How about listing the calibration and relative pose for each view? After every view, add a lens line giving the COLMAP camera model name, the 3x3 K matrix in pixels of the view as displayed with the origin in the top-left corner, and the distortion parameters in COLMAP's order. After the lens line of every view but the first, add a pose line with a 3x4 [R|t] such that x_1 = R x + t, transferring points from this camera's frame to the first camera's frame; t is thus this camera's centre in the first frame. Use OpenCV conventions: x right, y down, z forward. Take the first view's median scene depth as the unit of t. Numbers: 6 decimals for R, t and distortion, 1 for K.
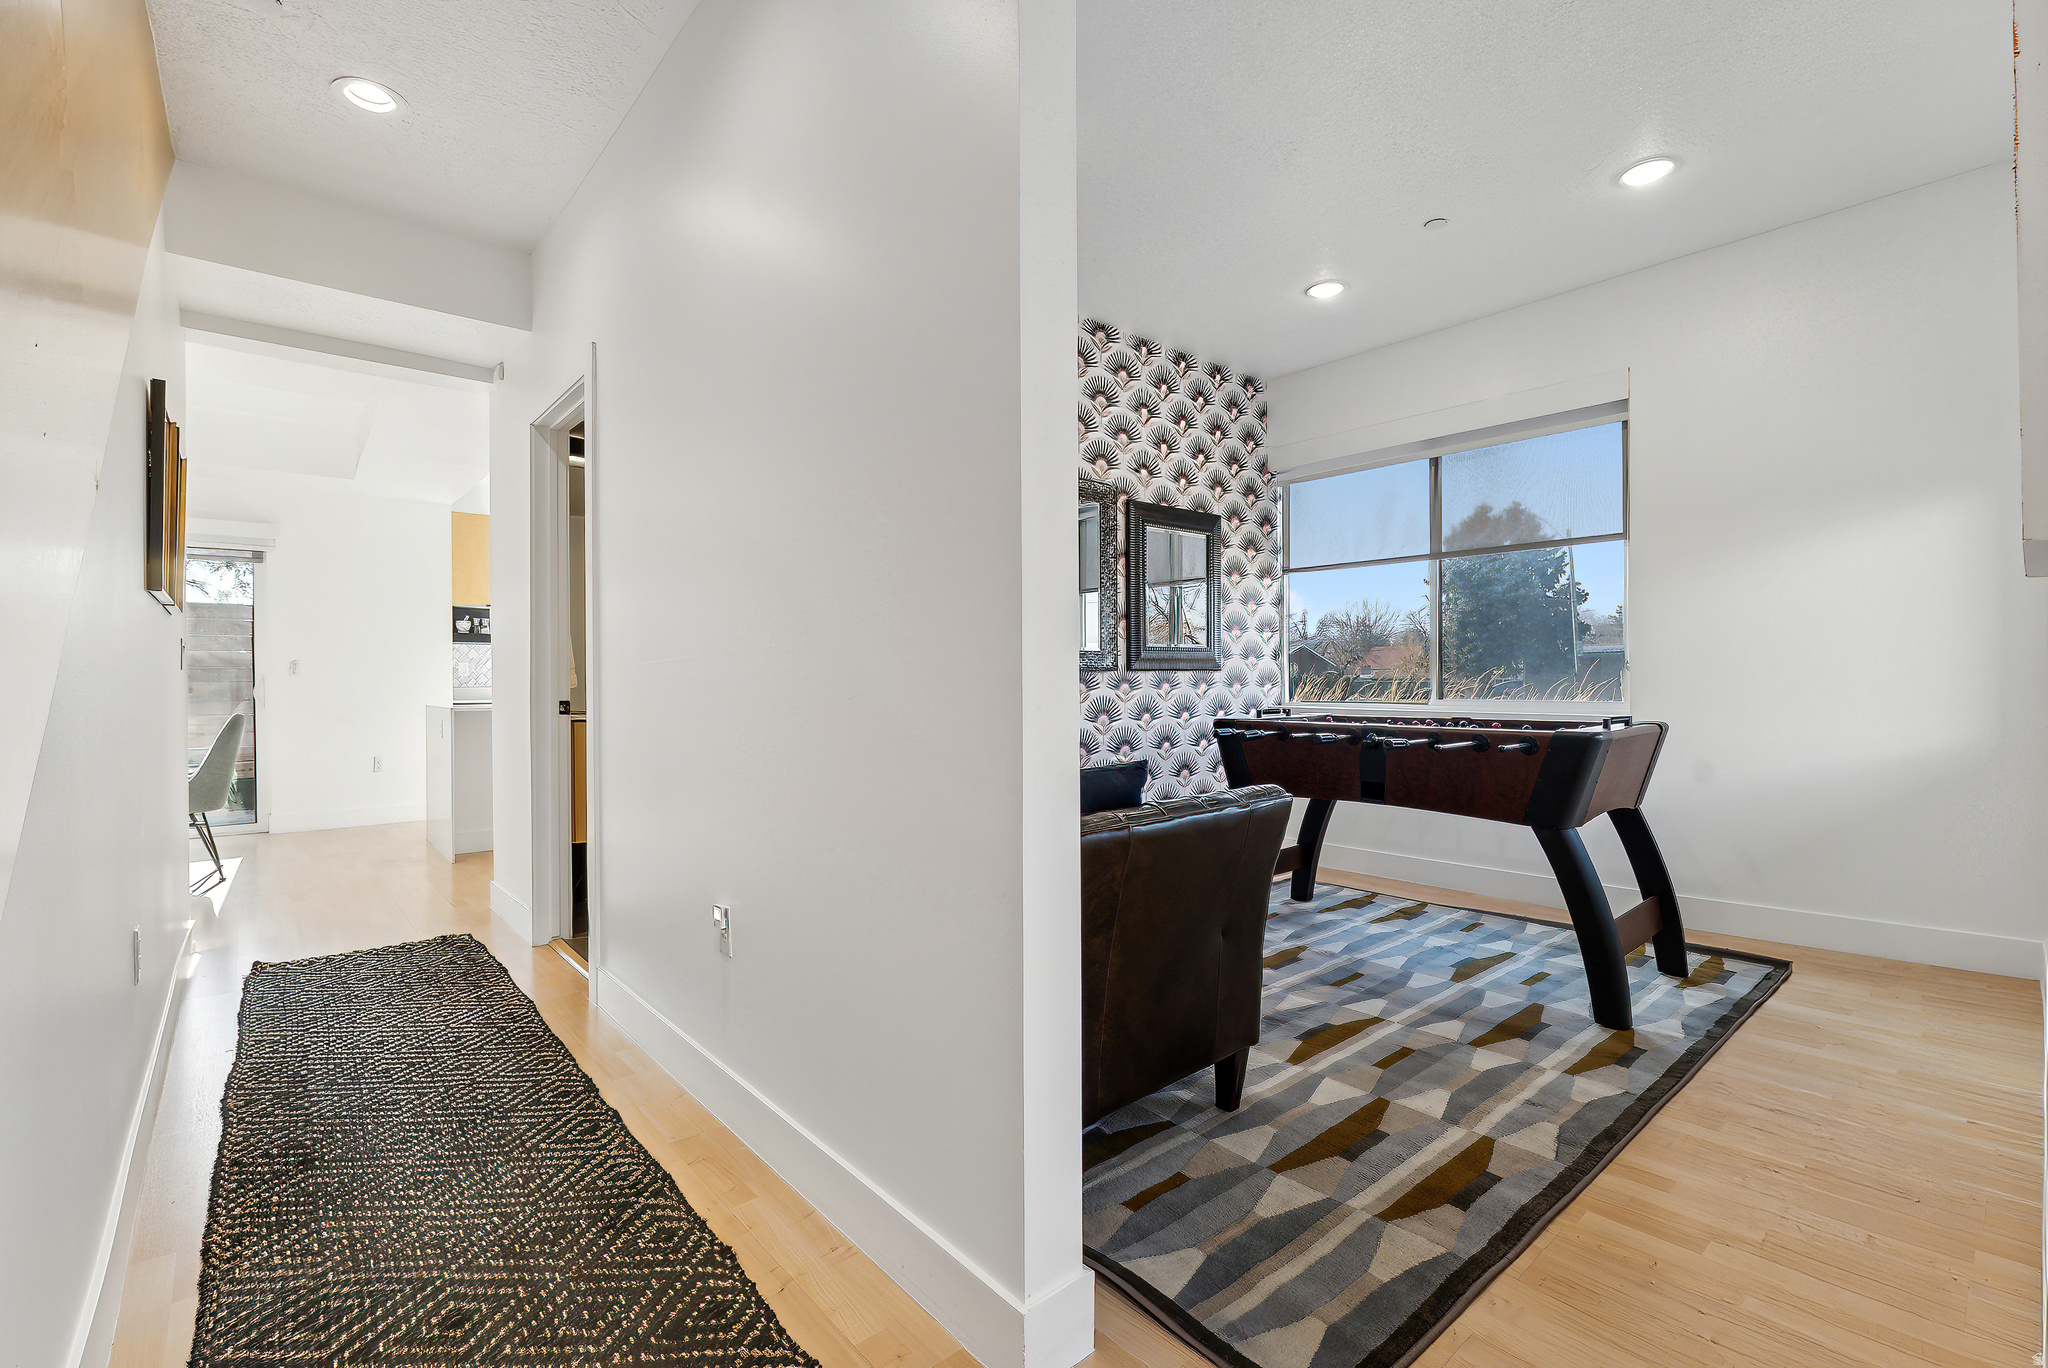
lens RADIAL K [[876.5, 0, 1026.4], [0, 876.5, 677.9], [0, 0, 1]] dist [-0.006459, -0.000009]
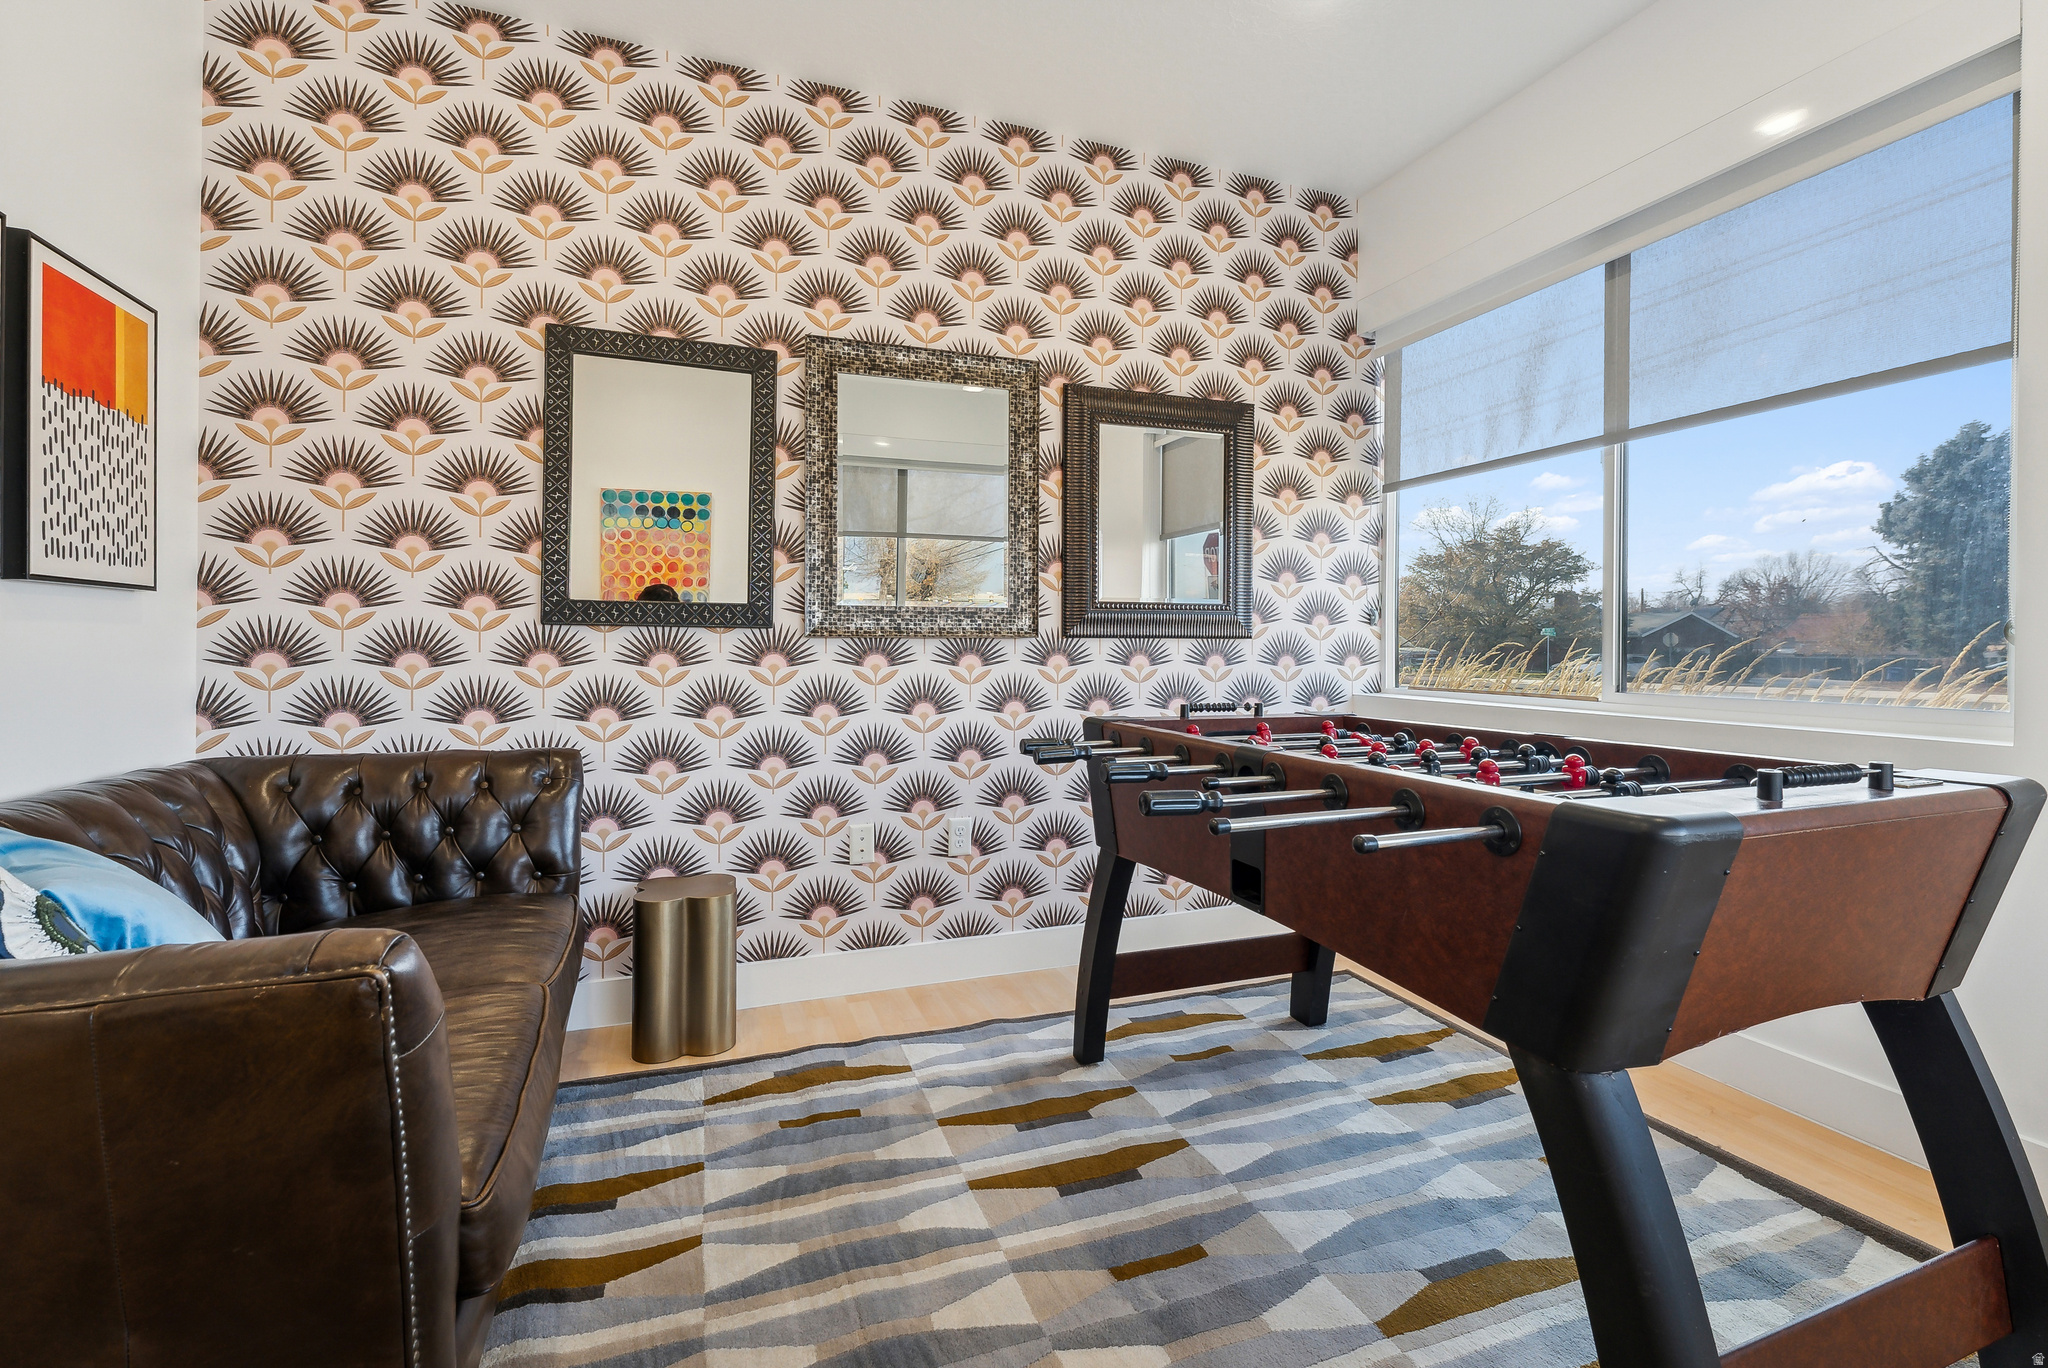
lens RADIAL K [[876.5, 0, 1029.3], [0, 876.5, 648.8], [0, 0, 1]] dist [-0.006459, -0.000009]
pose [[0.939039, 0.012085, -0.343597, 0.305630], [-0.011045, 0.999927, 0.004983, -0.002318], [0.343632, -0.000884, 0.939104, 0.337819]]
